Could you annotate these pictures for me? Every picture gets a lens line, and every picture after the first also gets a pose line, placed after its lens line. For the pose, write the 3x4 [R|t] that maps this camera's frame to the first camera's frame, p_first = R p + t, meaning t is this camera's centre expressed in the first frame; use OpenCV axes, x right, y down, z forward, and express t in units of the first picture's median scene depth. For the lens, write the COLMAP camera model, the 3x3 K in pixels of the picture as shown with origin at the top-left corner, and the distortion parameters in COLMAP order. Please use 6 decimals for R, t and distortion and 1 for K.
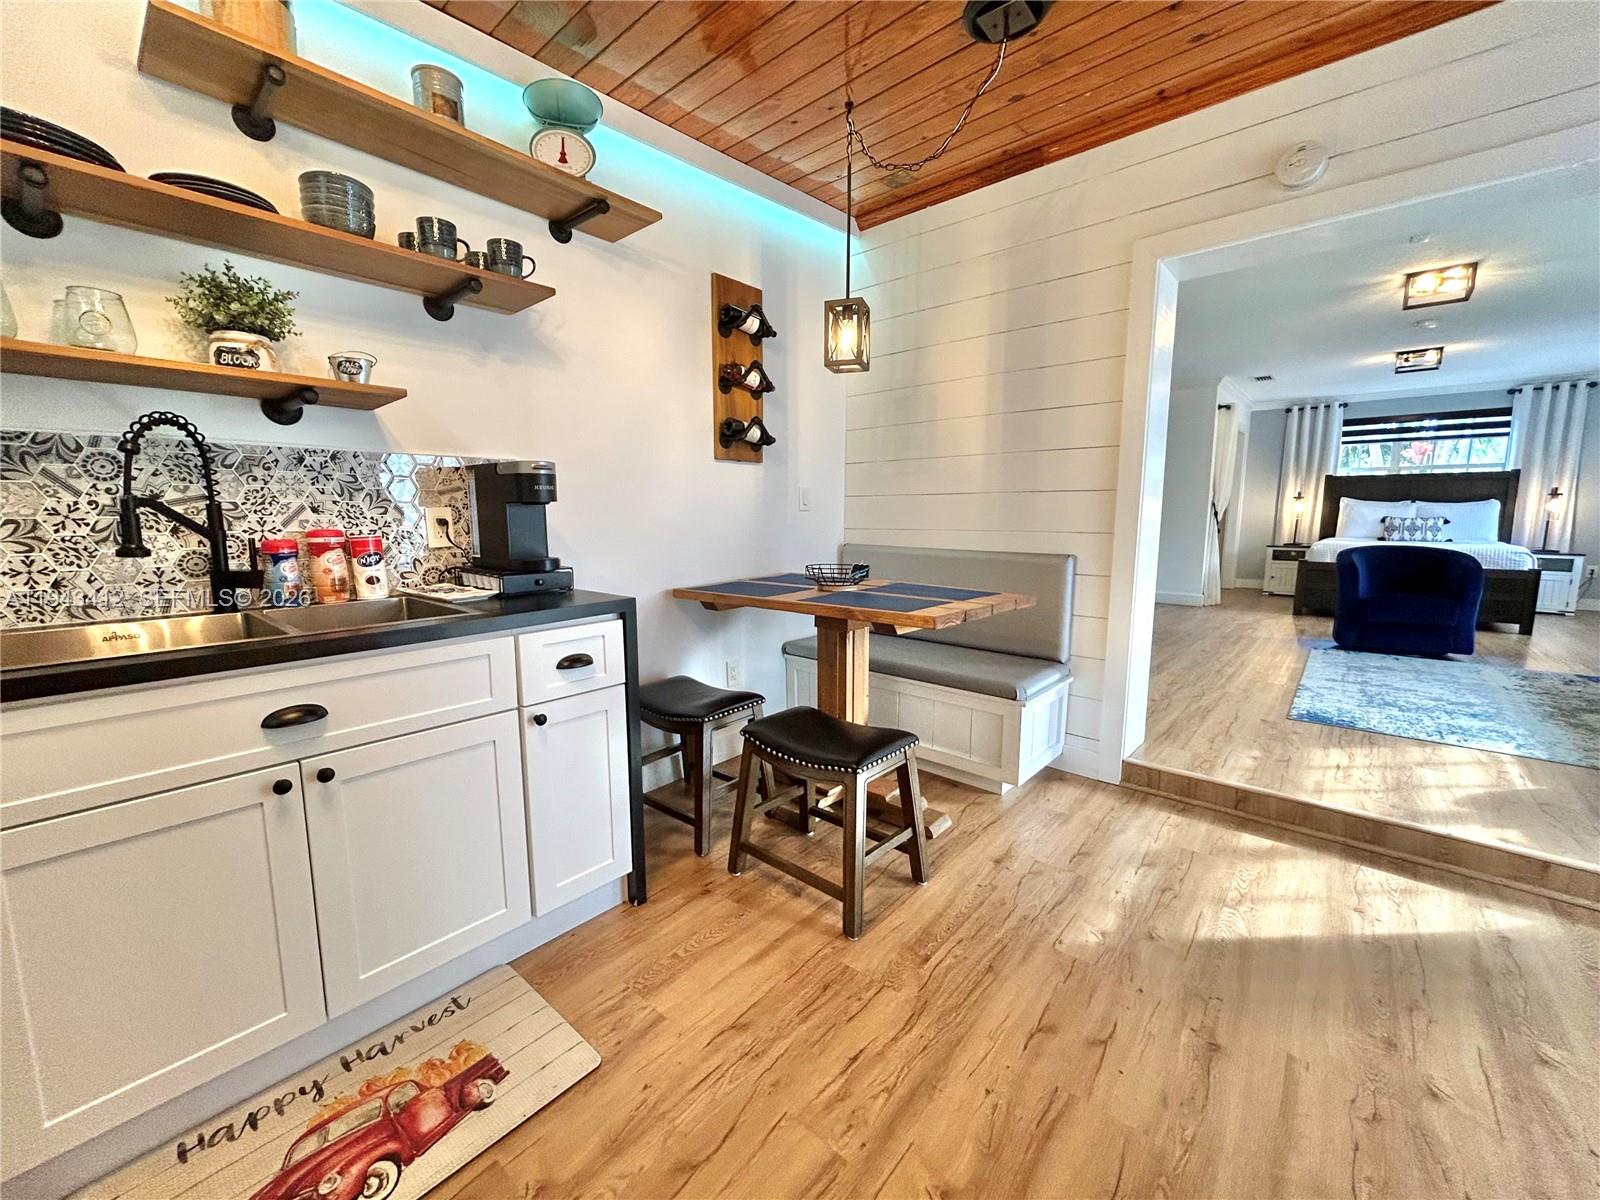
lens RADIAL K [[644.3, 0, 793.5], [0, 644.3, 600.8], [0, 0, 1]] dist [-0.000571, 0.000374]
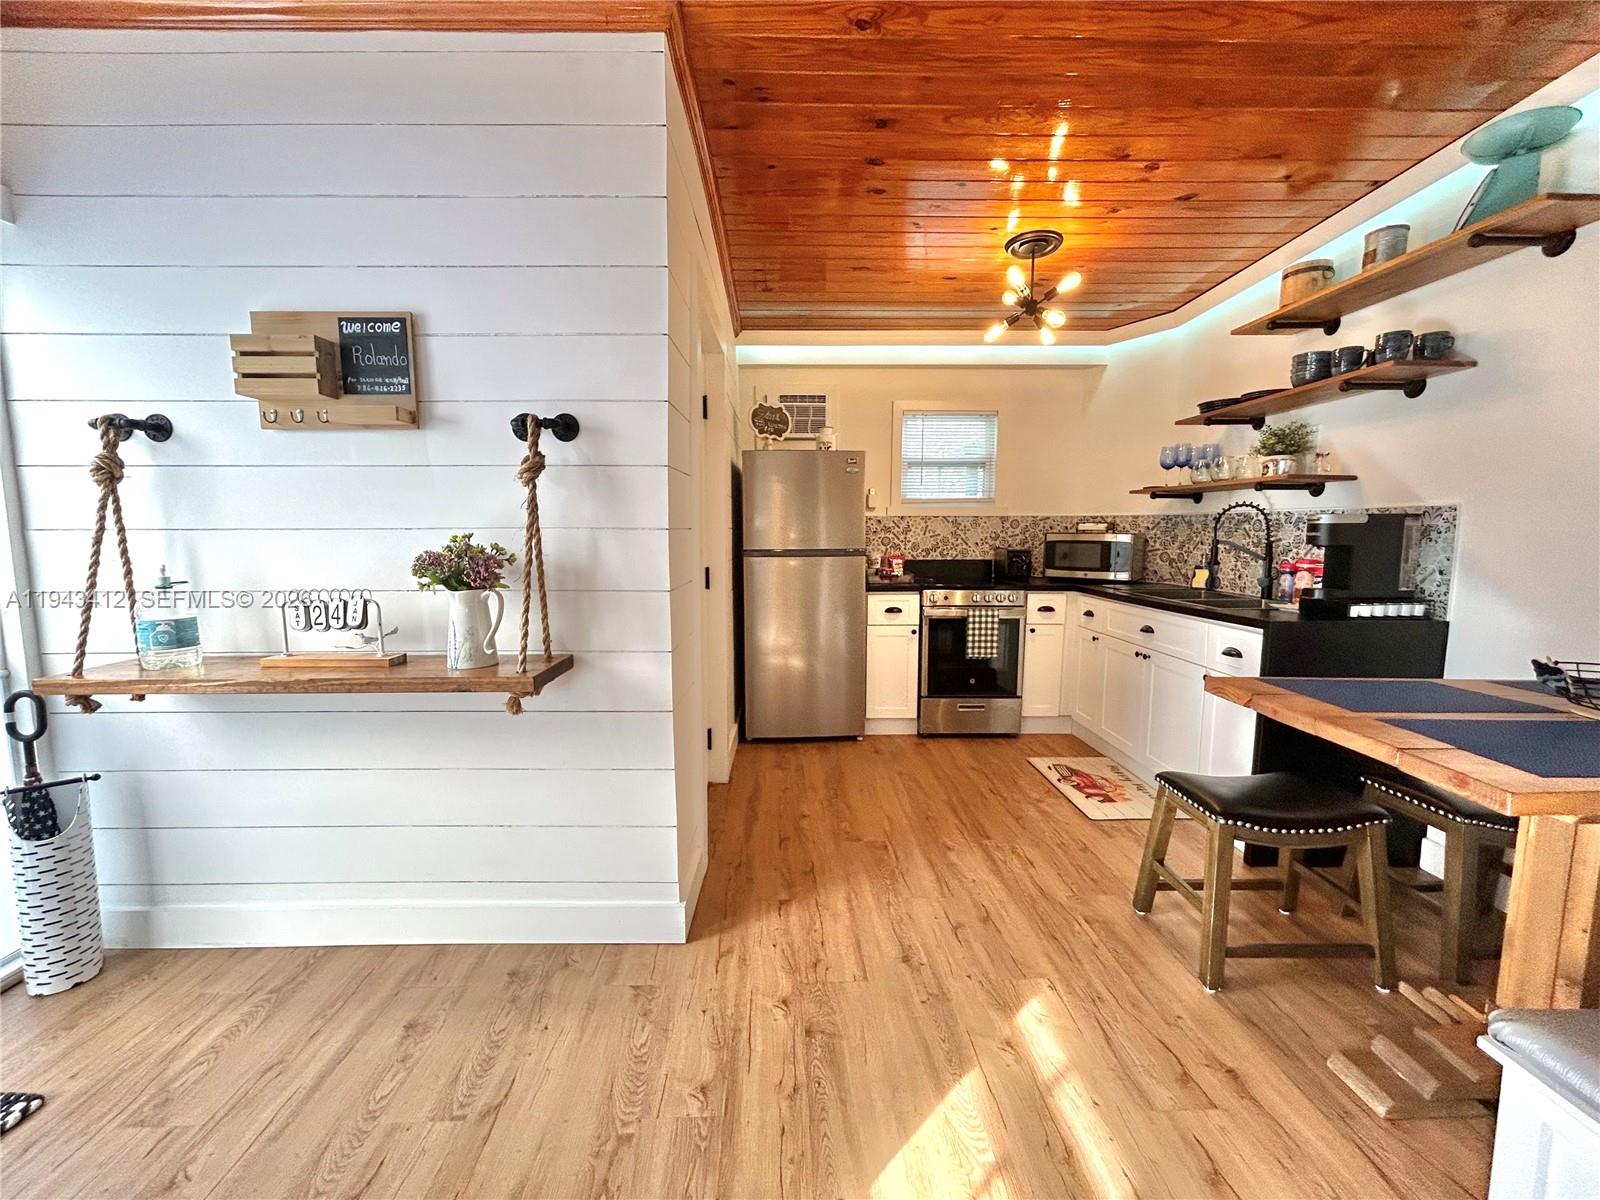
lens RADIAL K [[644.3, 0, 796.2], [0, 644.3, 598.8], [0, 0, 1]] dist [-0.000571, 0.000374]
pose [[-0.740041, 0.074148, -0.668462, 1.362956], [-0.091505, 0.973562, 0.209293, -0.240516], [0.666307, 0.216053, -0.713691, 1.348259]]
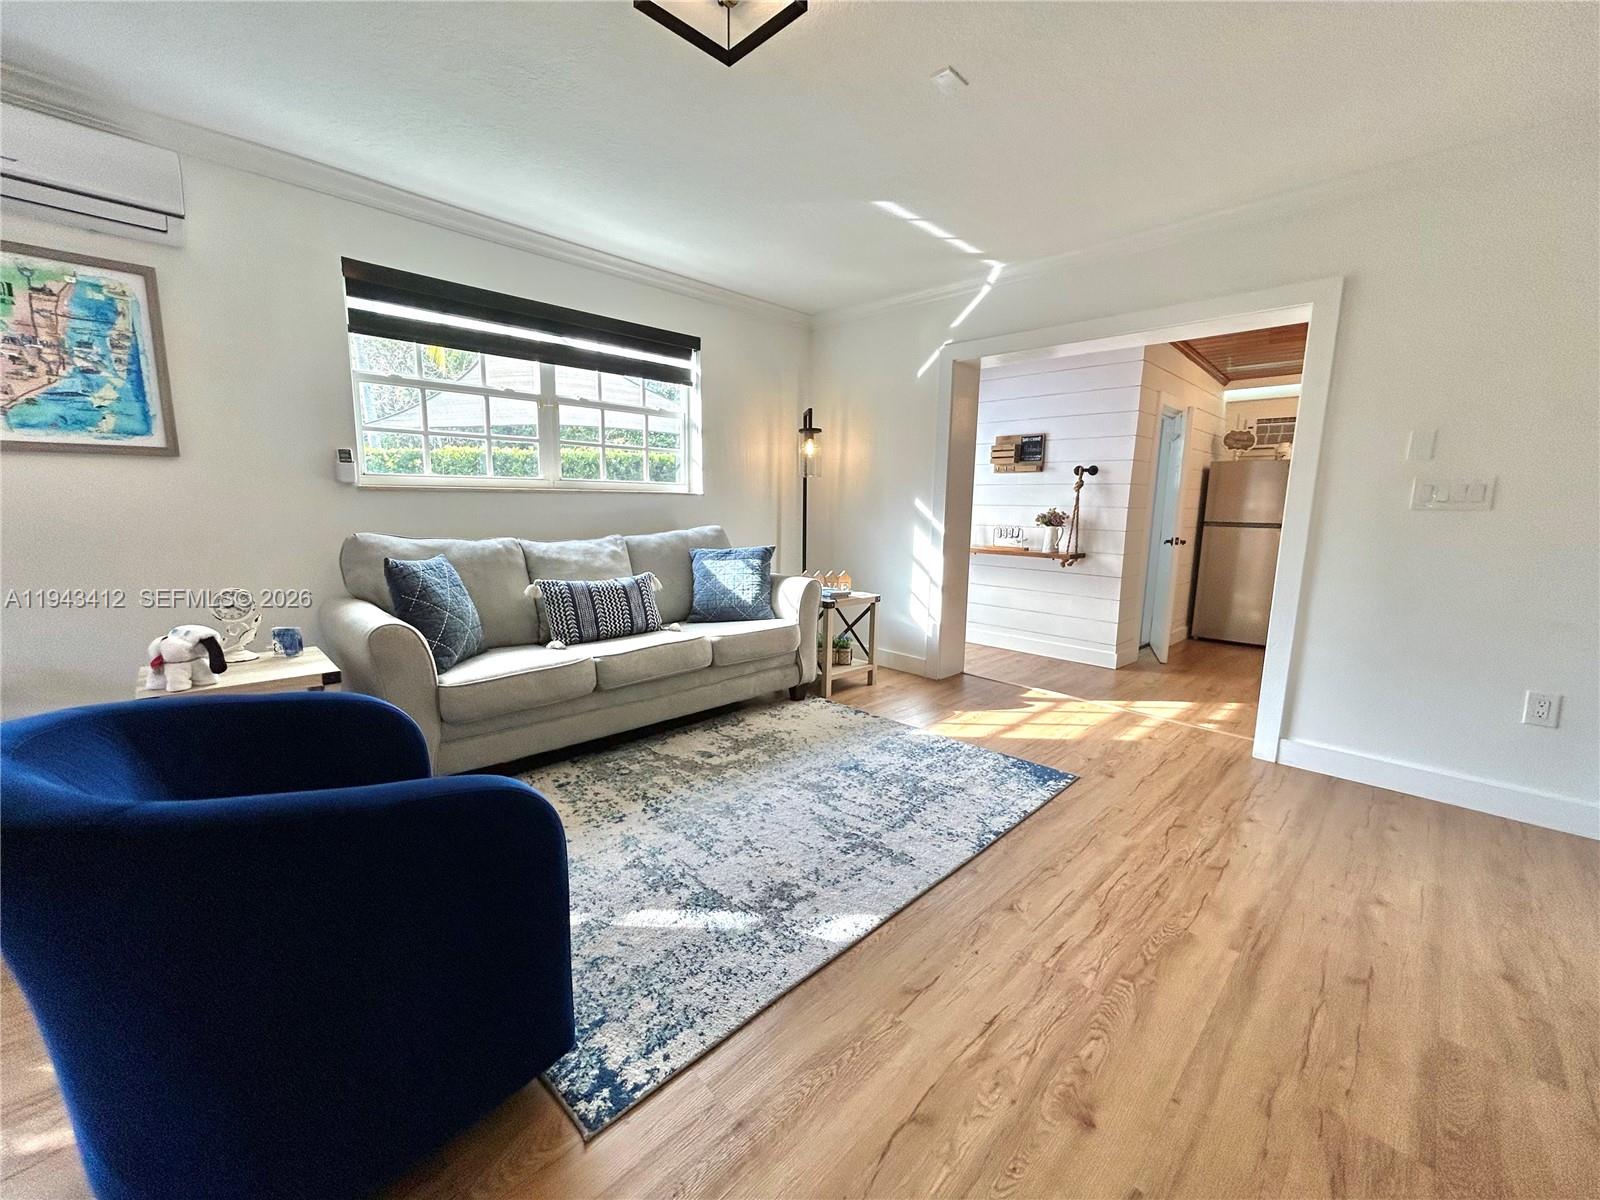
lens RADIAL K [[644.3, 0, 796.0], [0, 644.3, 597.5], [0, 0, 1]] dist [-0.000571, 0.000374]
pose [[-0.997881, -0.025847, 0.059706, 2.077667], [-0.007887, 0.958990, 0.283329, -0.524491], [-0.064581, 0.282258, -0.957162, 3.347037]]
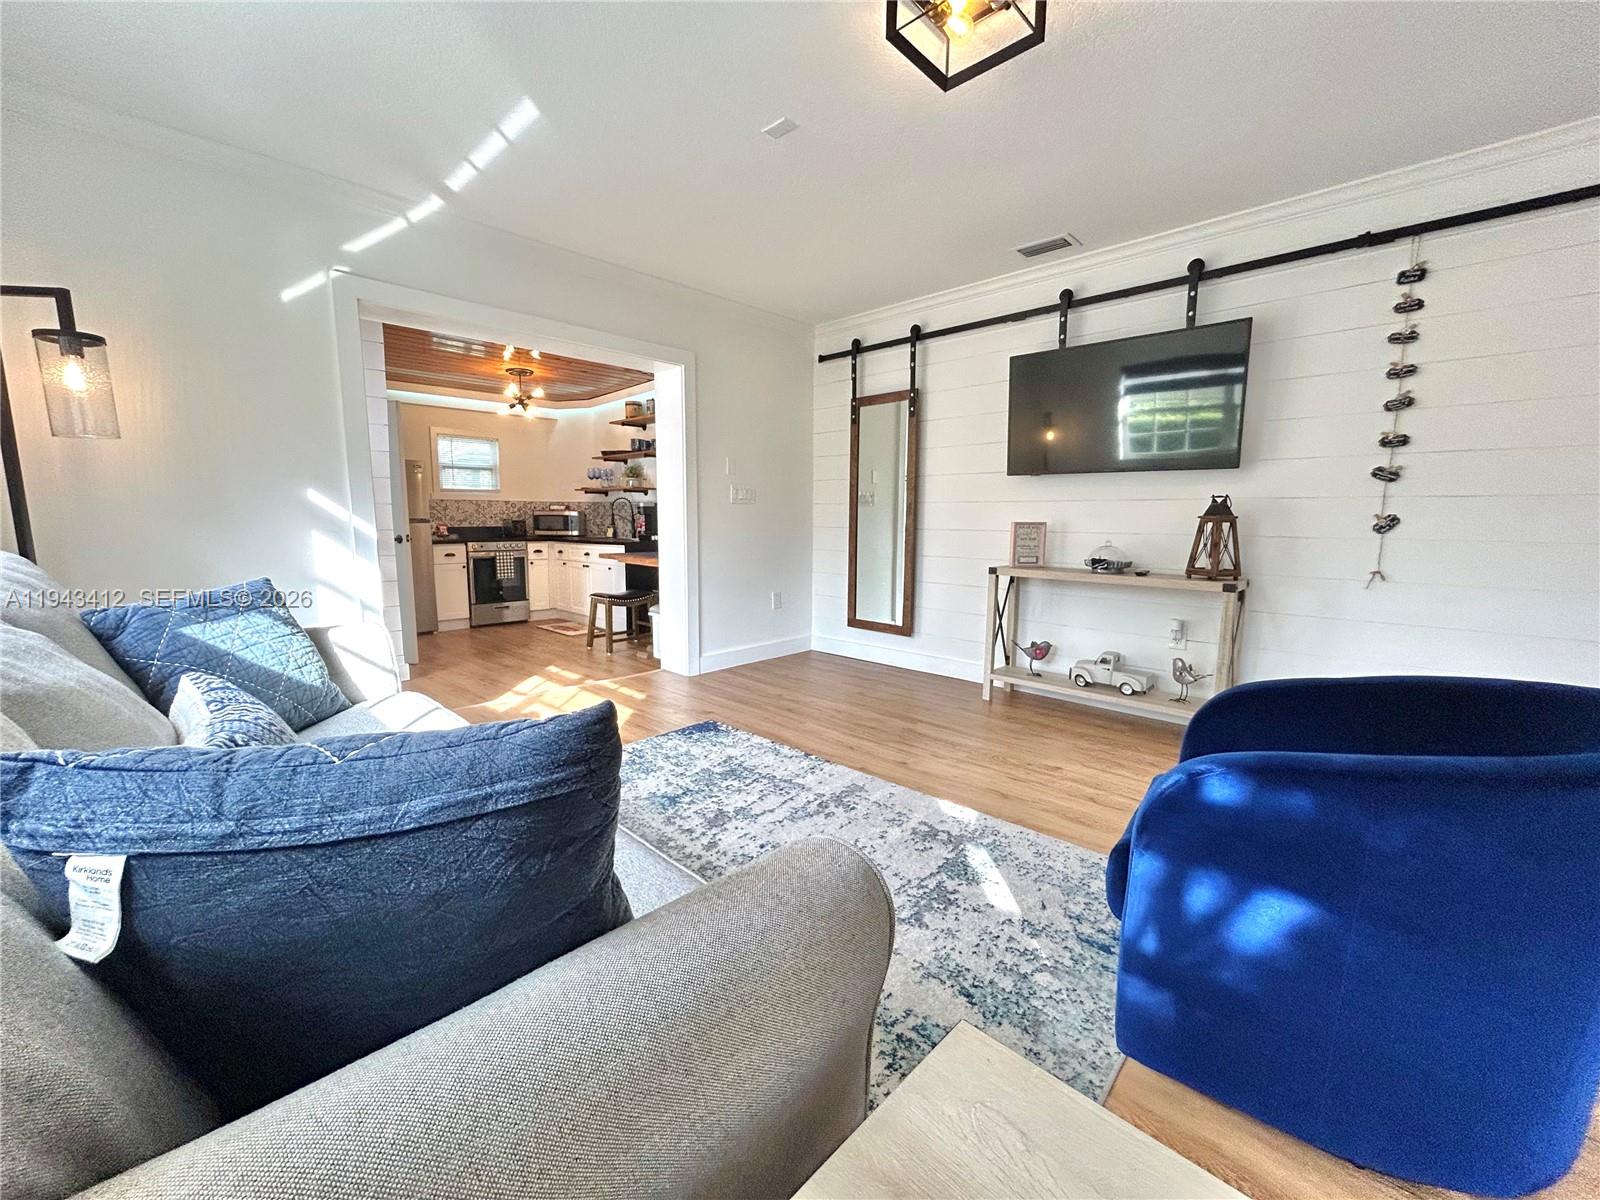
lens RADIAL K [[644.3, 0, 795.9], [0, 644.3, 597.2], [0, 0, 1]] dist [-0.000571, 0.000374]
pose [[-0.046076, 0.127438, -0.990776, 3.349741], [-0.142356, 0.980869, 0.132784, -0.318855], [0.988743, 0.147161, -0.027053, 2.156774]]
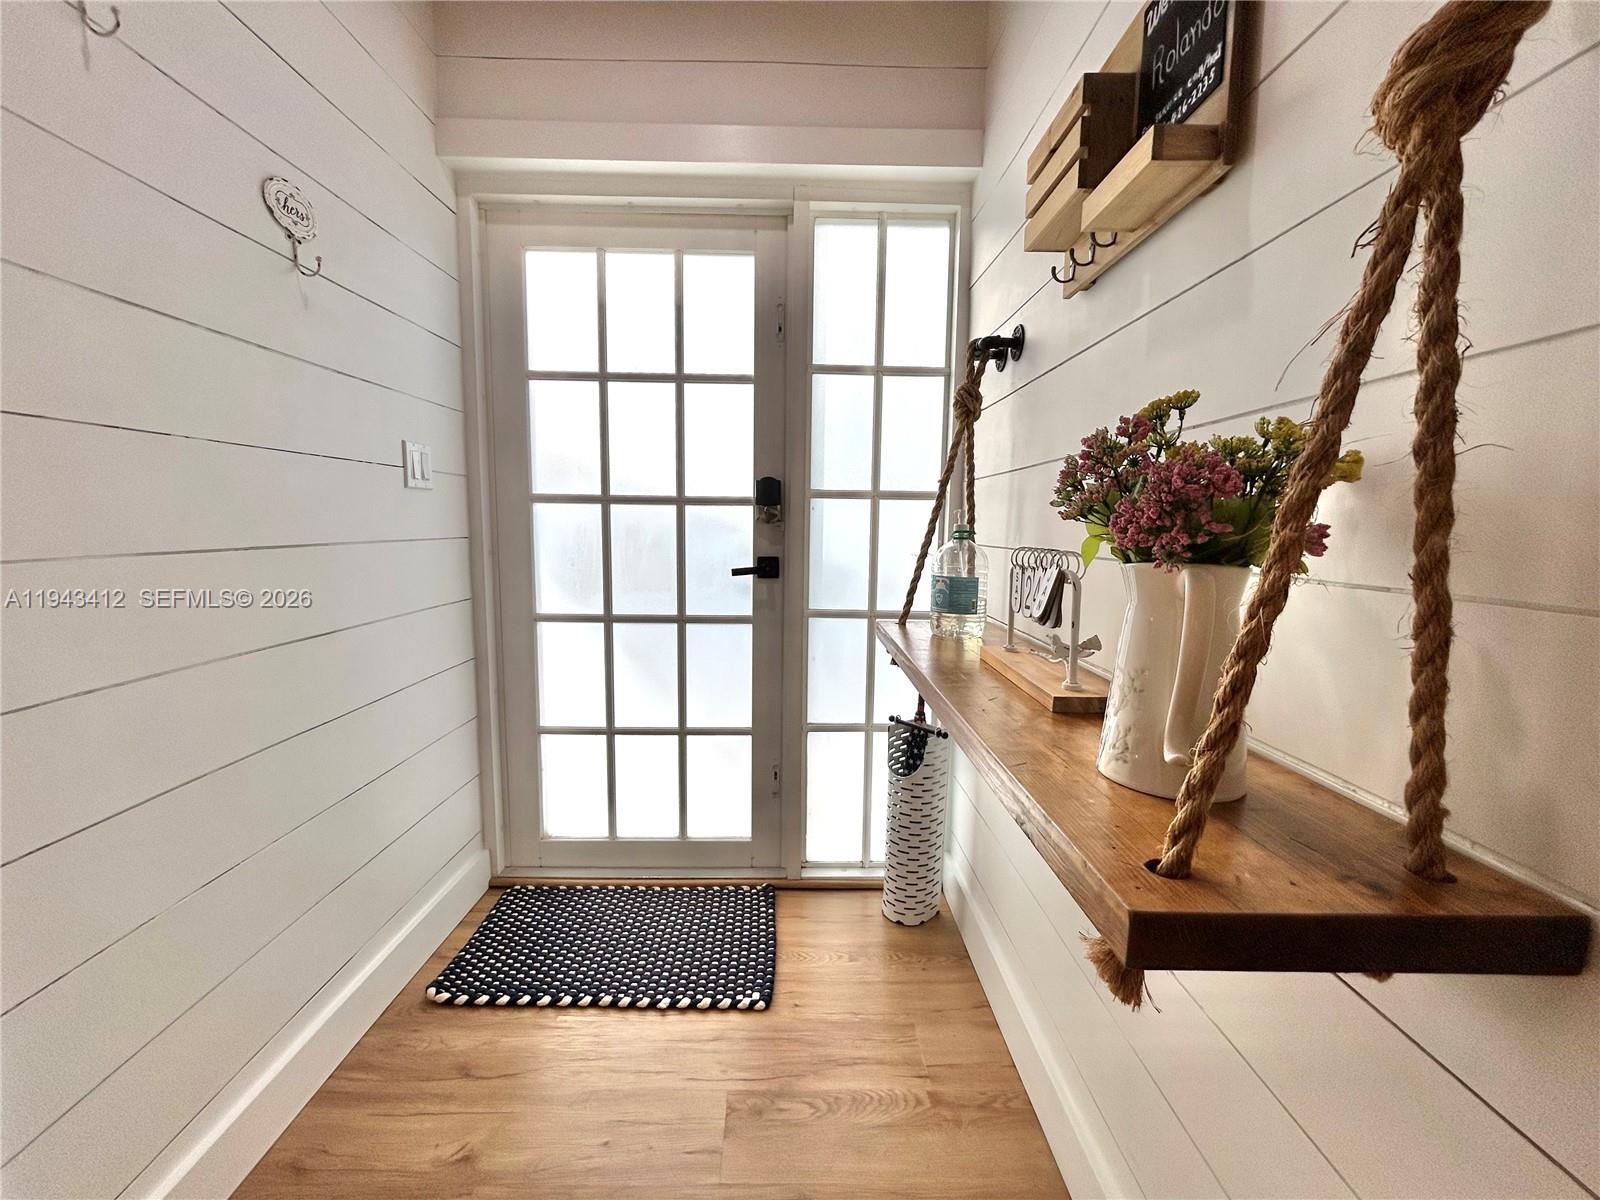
lens RADIAL K [[644.3, 0, 790.6], [0, 644.3, 597.7], [0, 0, 1]] dist [-0.000571, 0.000374]
pose [[-0.662811, -0.092947, 0.742995, 0.949427], [0.092221, 0.974578, 0.204187, -0.070766], [-0.743086, 0.203857, -0.637390, 0.672480]]
